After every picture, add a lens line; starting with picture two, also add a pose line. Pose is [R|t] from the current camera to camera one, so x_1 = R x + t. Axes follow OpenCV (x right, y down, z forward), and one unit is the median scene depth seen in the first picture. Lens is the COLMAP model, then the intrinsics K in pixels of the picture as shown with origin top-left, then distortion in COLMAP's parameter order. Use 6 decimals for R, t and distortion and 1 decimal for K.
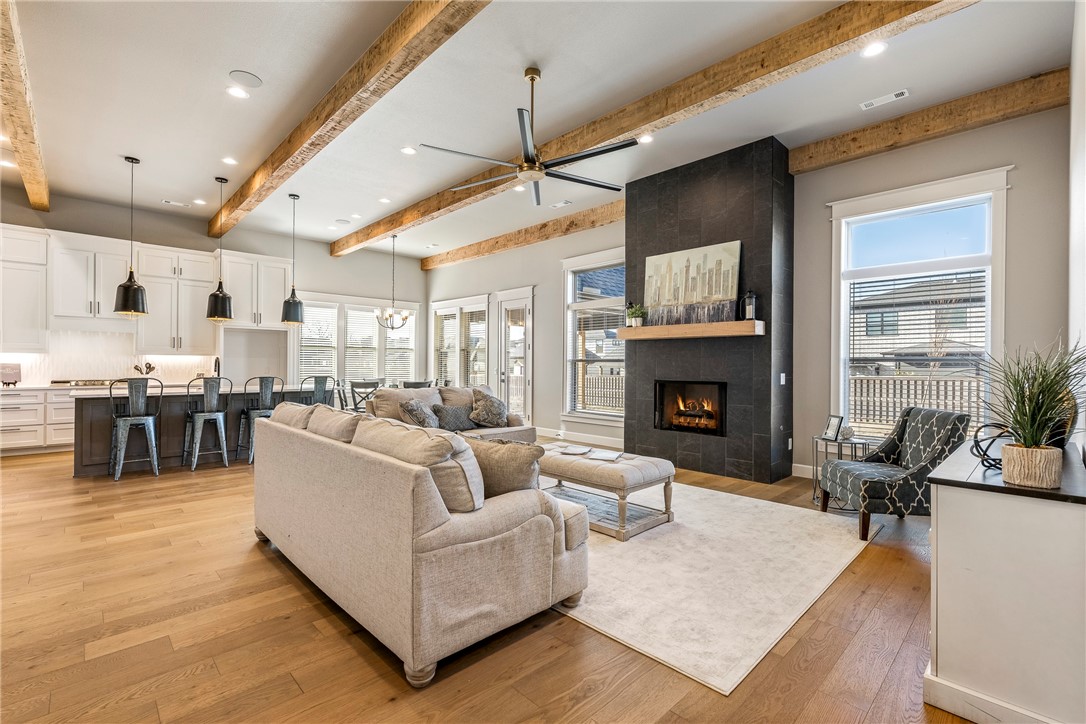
lens RADIAL K [[486.7, 0, 552.8], [0, 486.7, 363.3], [0, 0, 1]] dist [-0.009144, -0.000107]
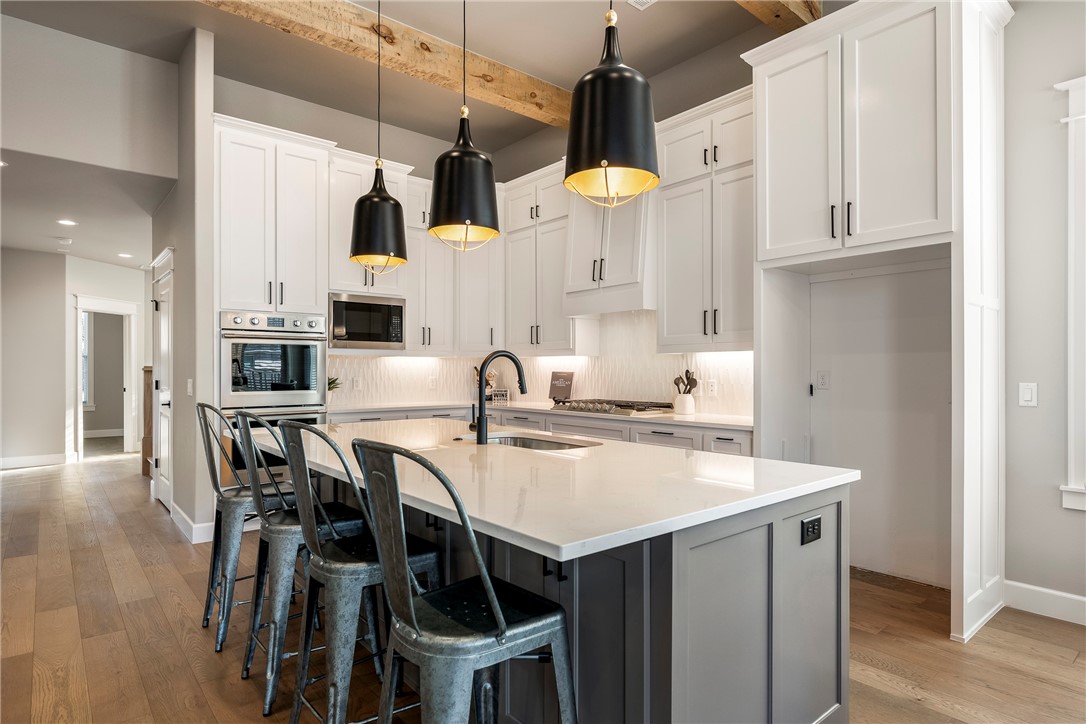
lens RADIAL K [[592.6, 0, 545.8], [0, 592.6, 368.3], [0, 0, 1]] dist [0.000907, -0.001129]
pose [[-0.079741, -0.010012, -0.996765, -0.310225], [-0.001117, 0.999950, -0.009954, 0.004097], [0.996815, 0.000320, -0.079749, 1.157579]]
